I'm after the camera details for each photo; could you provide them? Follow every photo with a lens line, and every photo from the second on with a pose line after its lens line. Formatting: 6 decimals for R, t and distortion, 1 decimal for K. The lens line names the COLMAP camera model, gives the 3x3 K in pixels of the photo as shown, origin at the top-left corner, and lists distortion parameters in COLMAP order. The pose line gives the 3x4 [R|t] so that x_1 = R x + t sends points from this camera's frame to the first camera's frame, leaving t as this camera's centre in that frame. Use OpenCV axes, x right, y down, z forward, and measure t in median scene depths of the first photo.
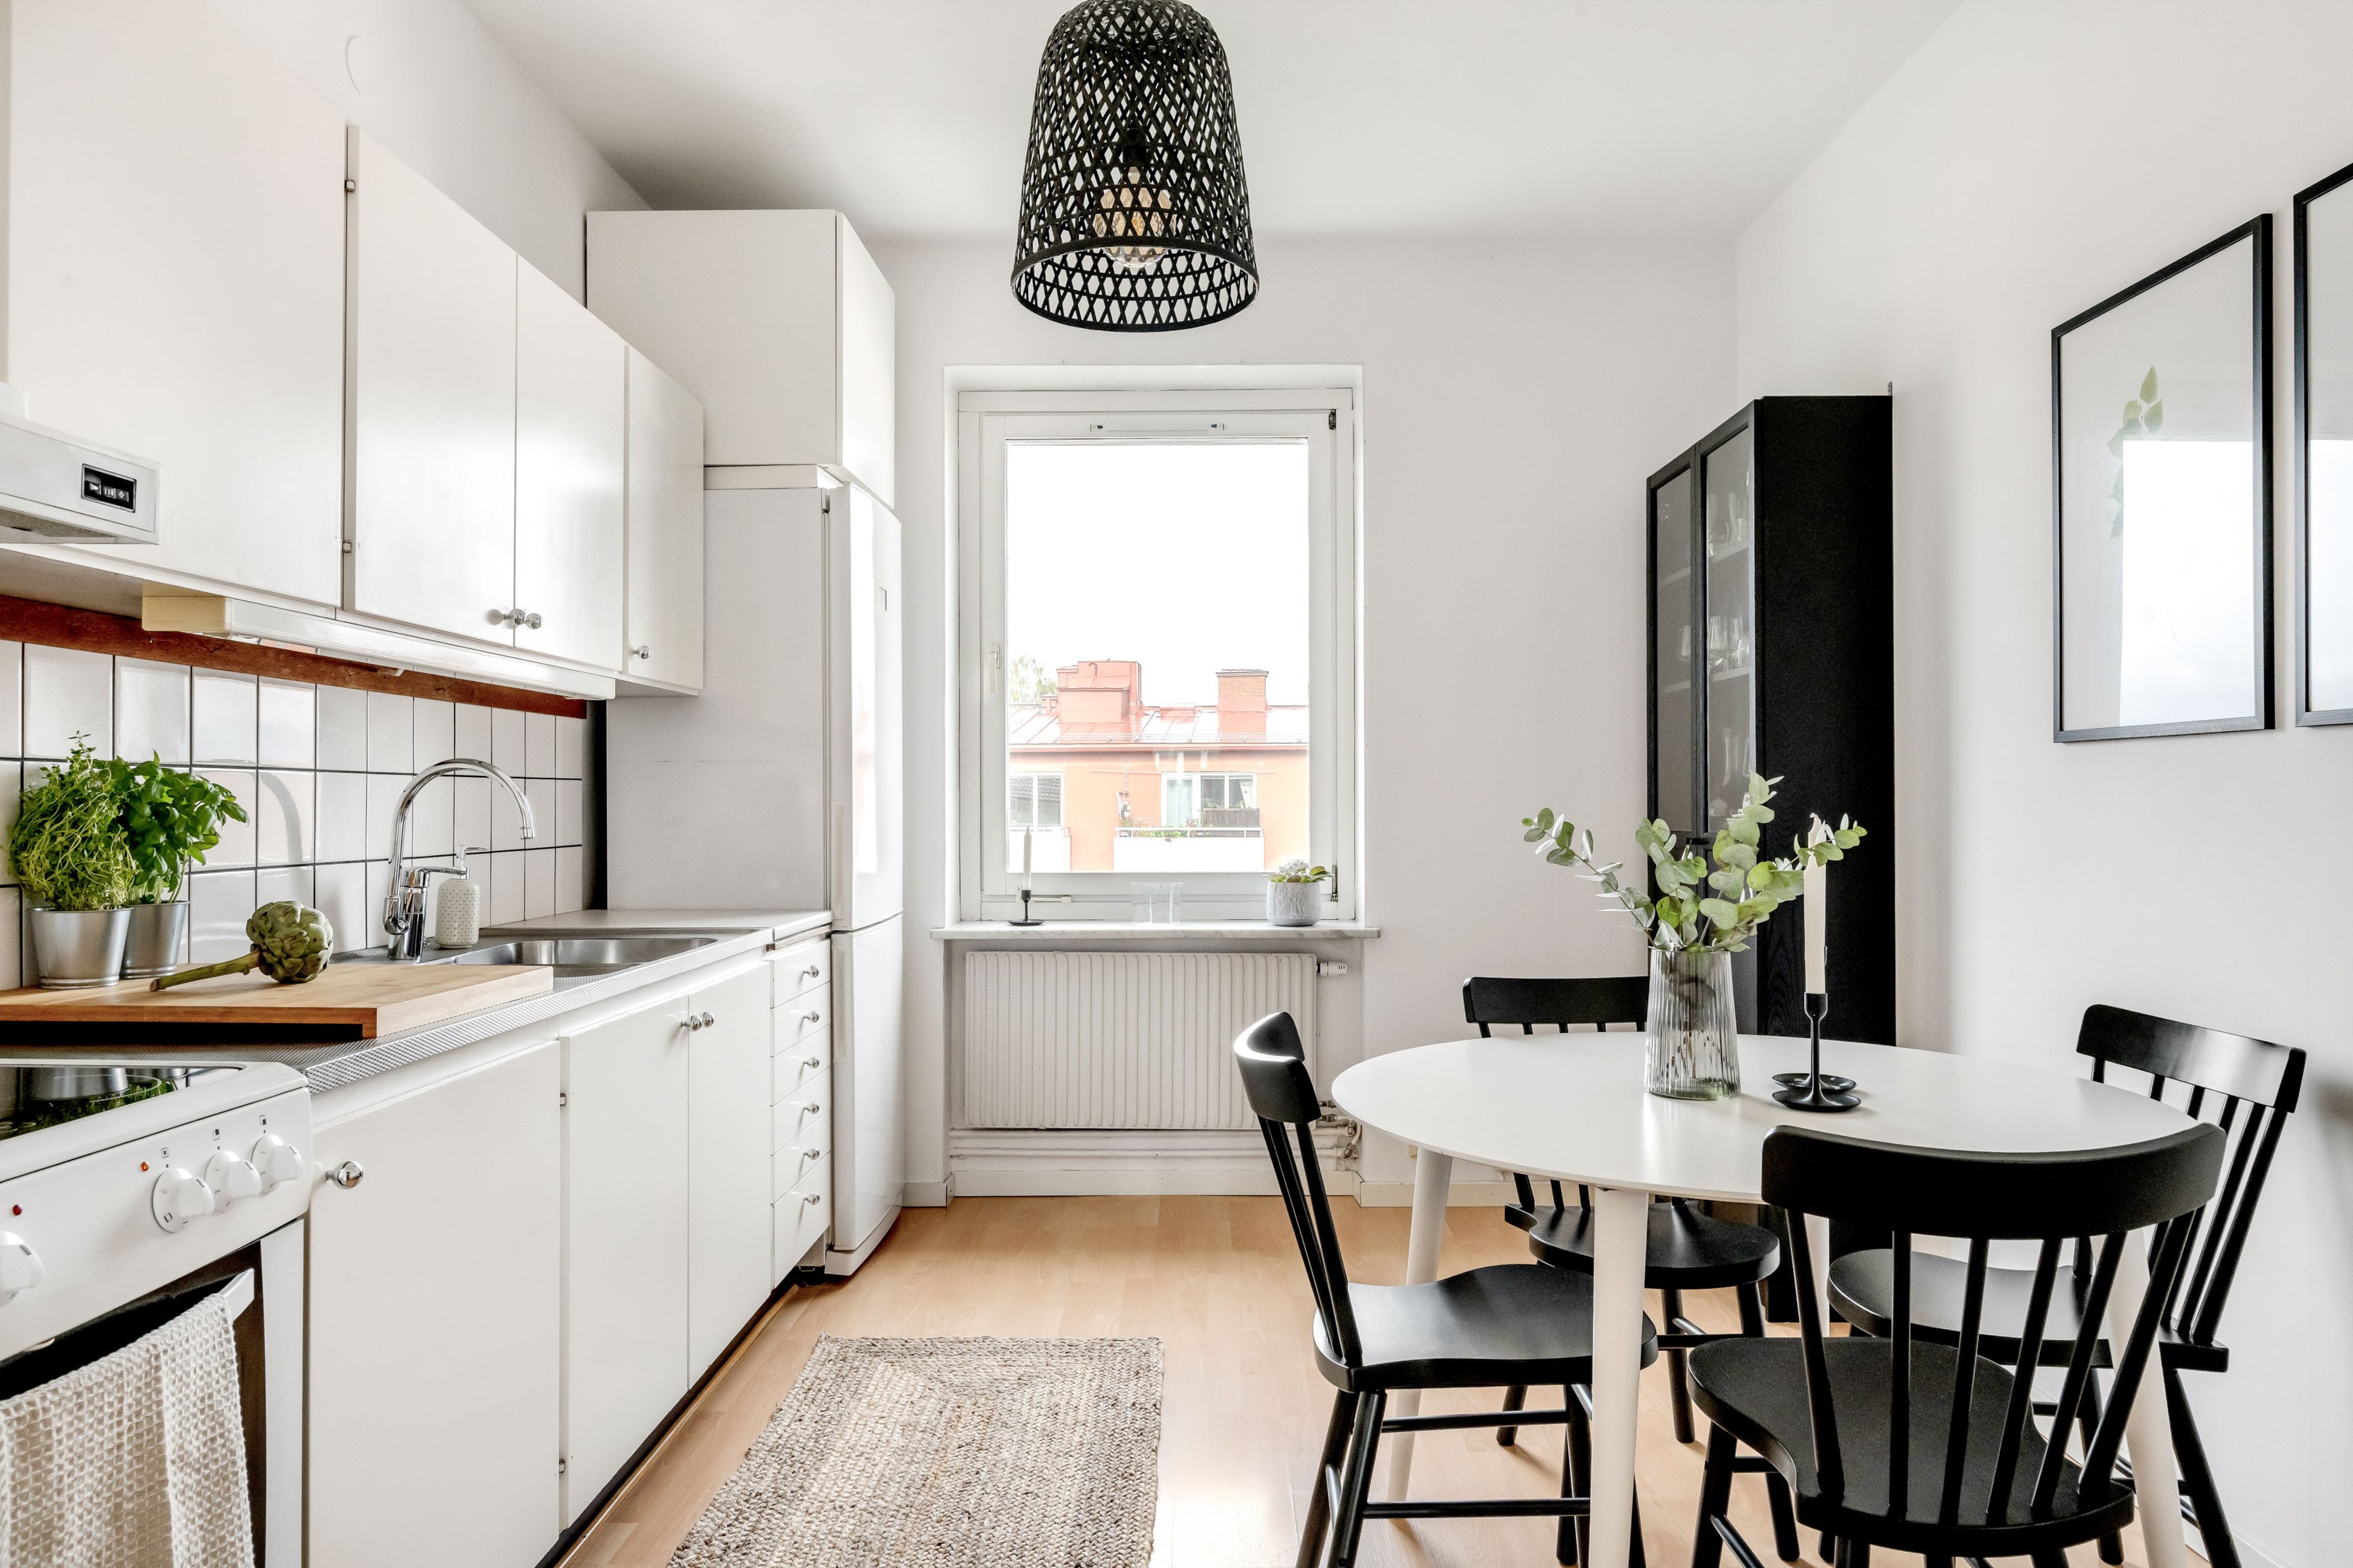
lens RADIAL K [[1505.5, 0, 1176.5], [0, 1505.5, 784.0], [0, 0, 1]] dist [-0.003345, -0.001477]
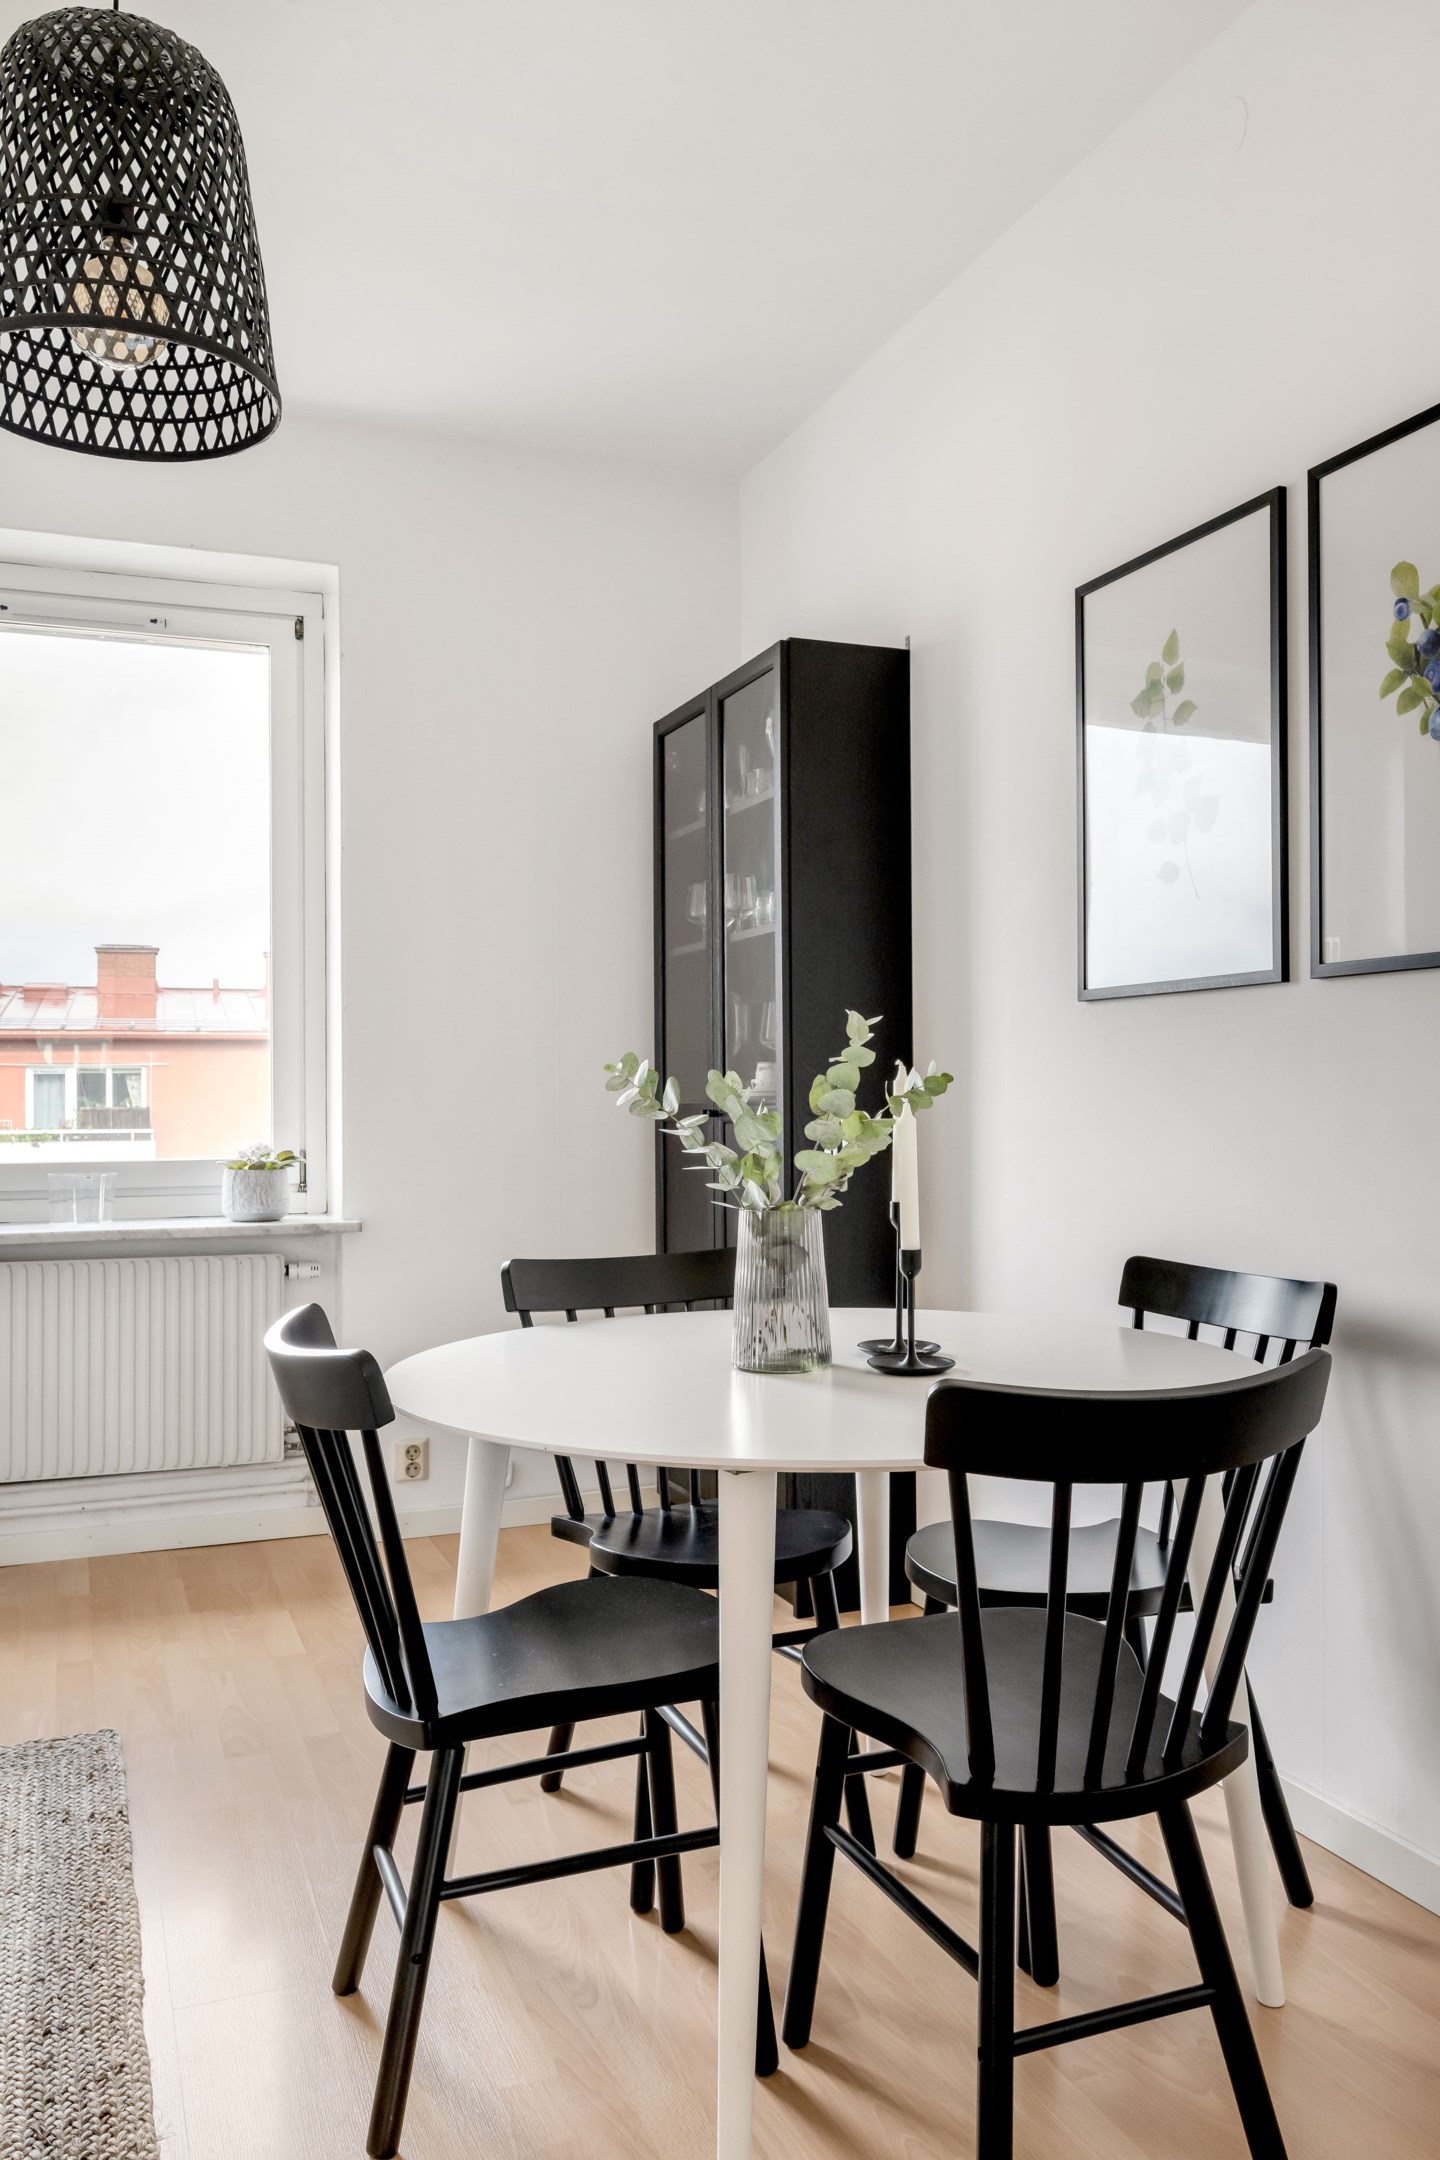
lens RADIAL K [[1662.9, 0, 720.0], [0, 1662.9, 1080.0], [0, 0, 1]] dist [0.000661, -0.006752]
pose [[0.926379, -0.000328, 0.376592, -0.064585], [0.000182, 1.000000, 0.000423, 0.029157], [-0.376593, -0.000323, 0.926379, 0.076863]]
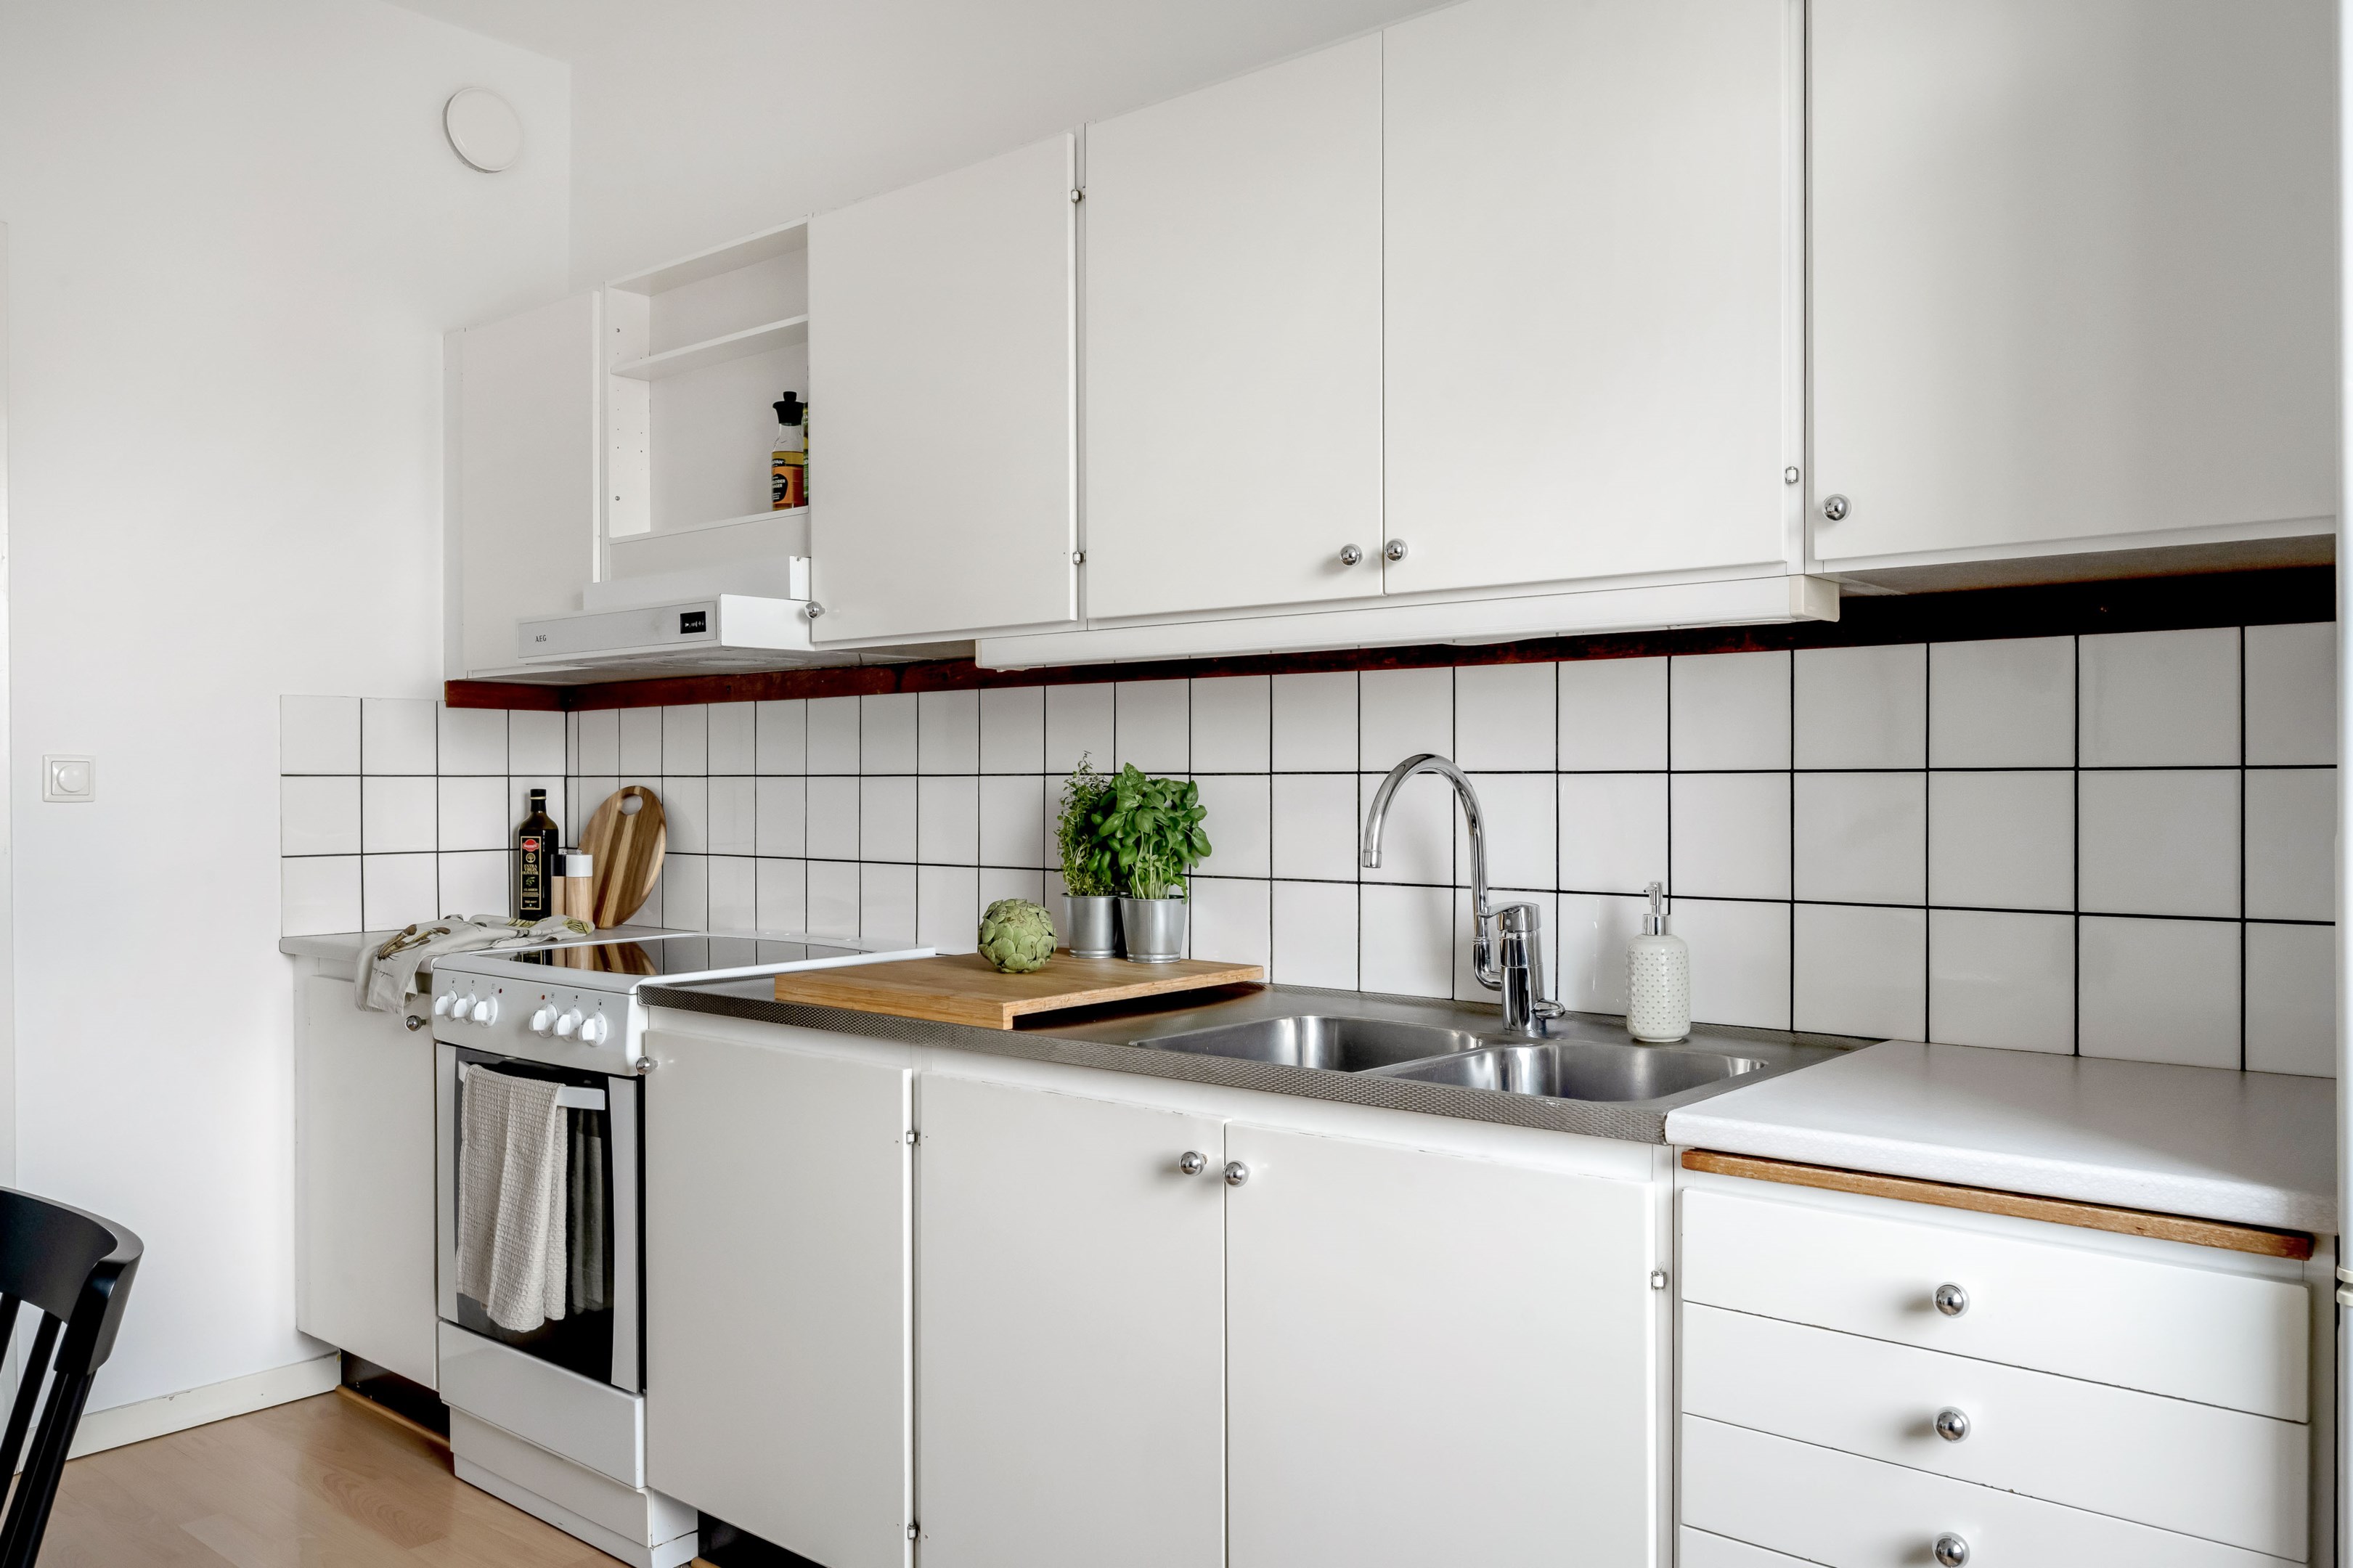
lens RADIAL K [[1778.3, 0, 1176.5], [0, 1778.3, 784.0], [0, 0, 1]] dist [-0.006824, -0.001558]
pose [[-0.634449, 0.006939, -0.772933, 0.329556], [0.015383, 0.999875, -0.003650, -0.000286], [0.772811, -0.014205, -0.634477, 1.807298]]
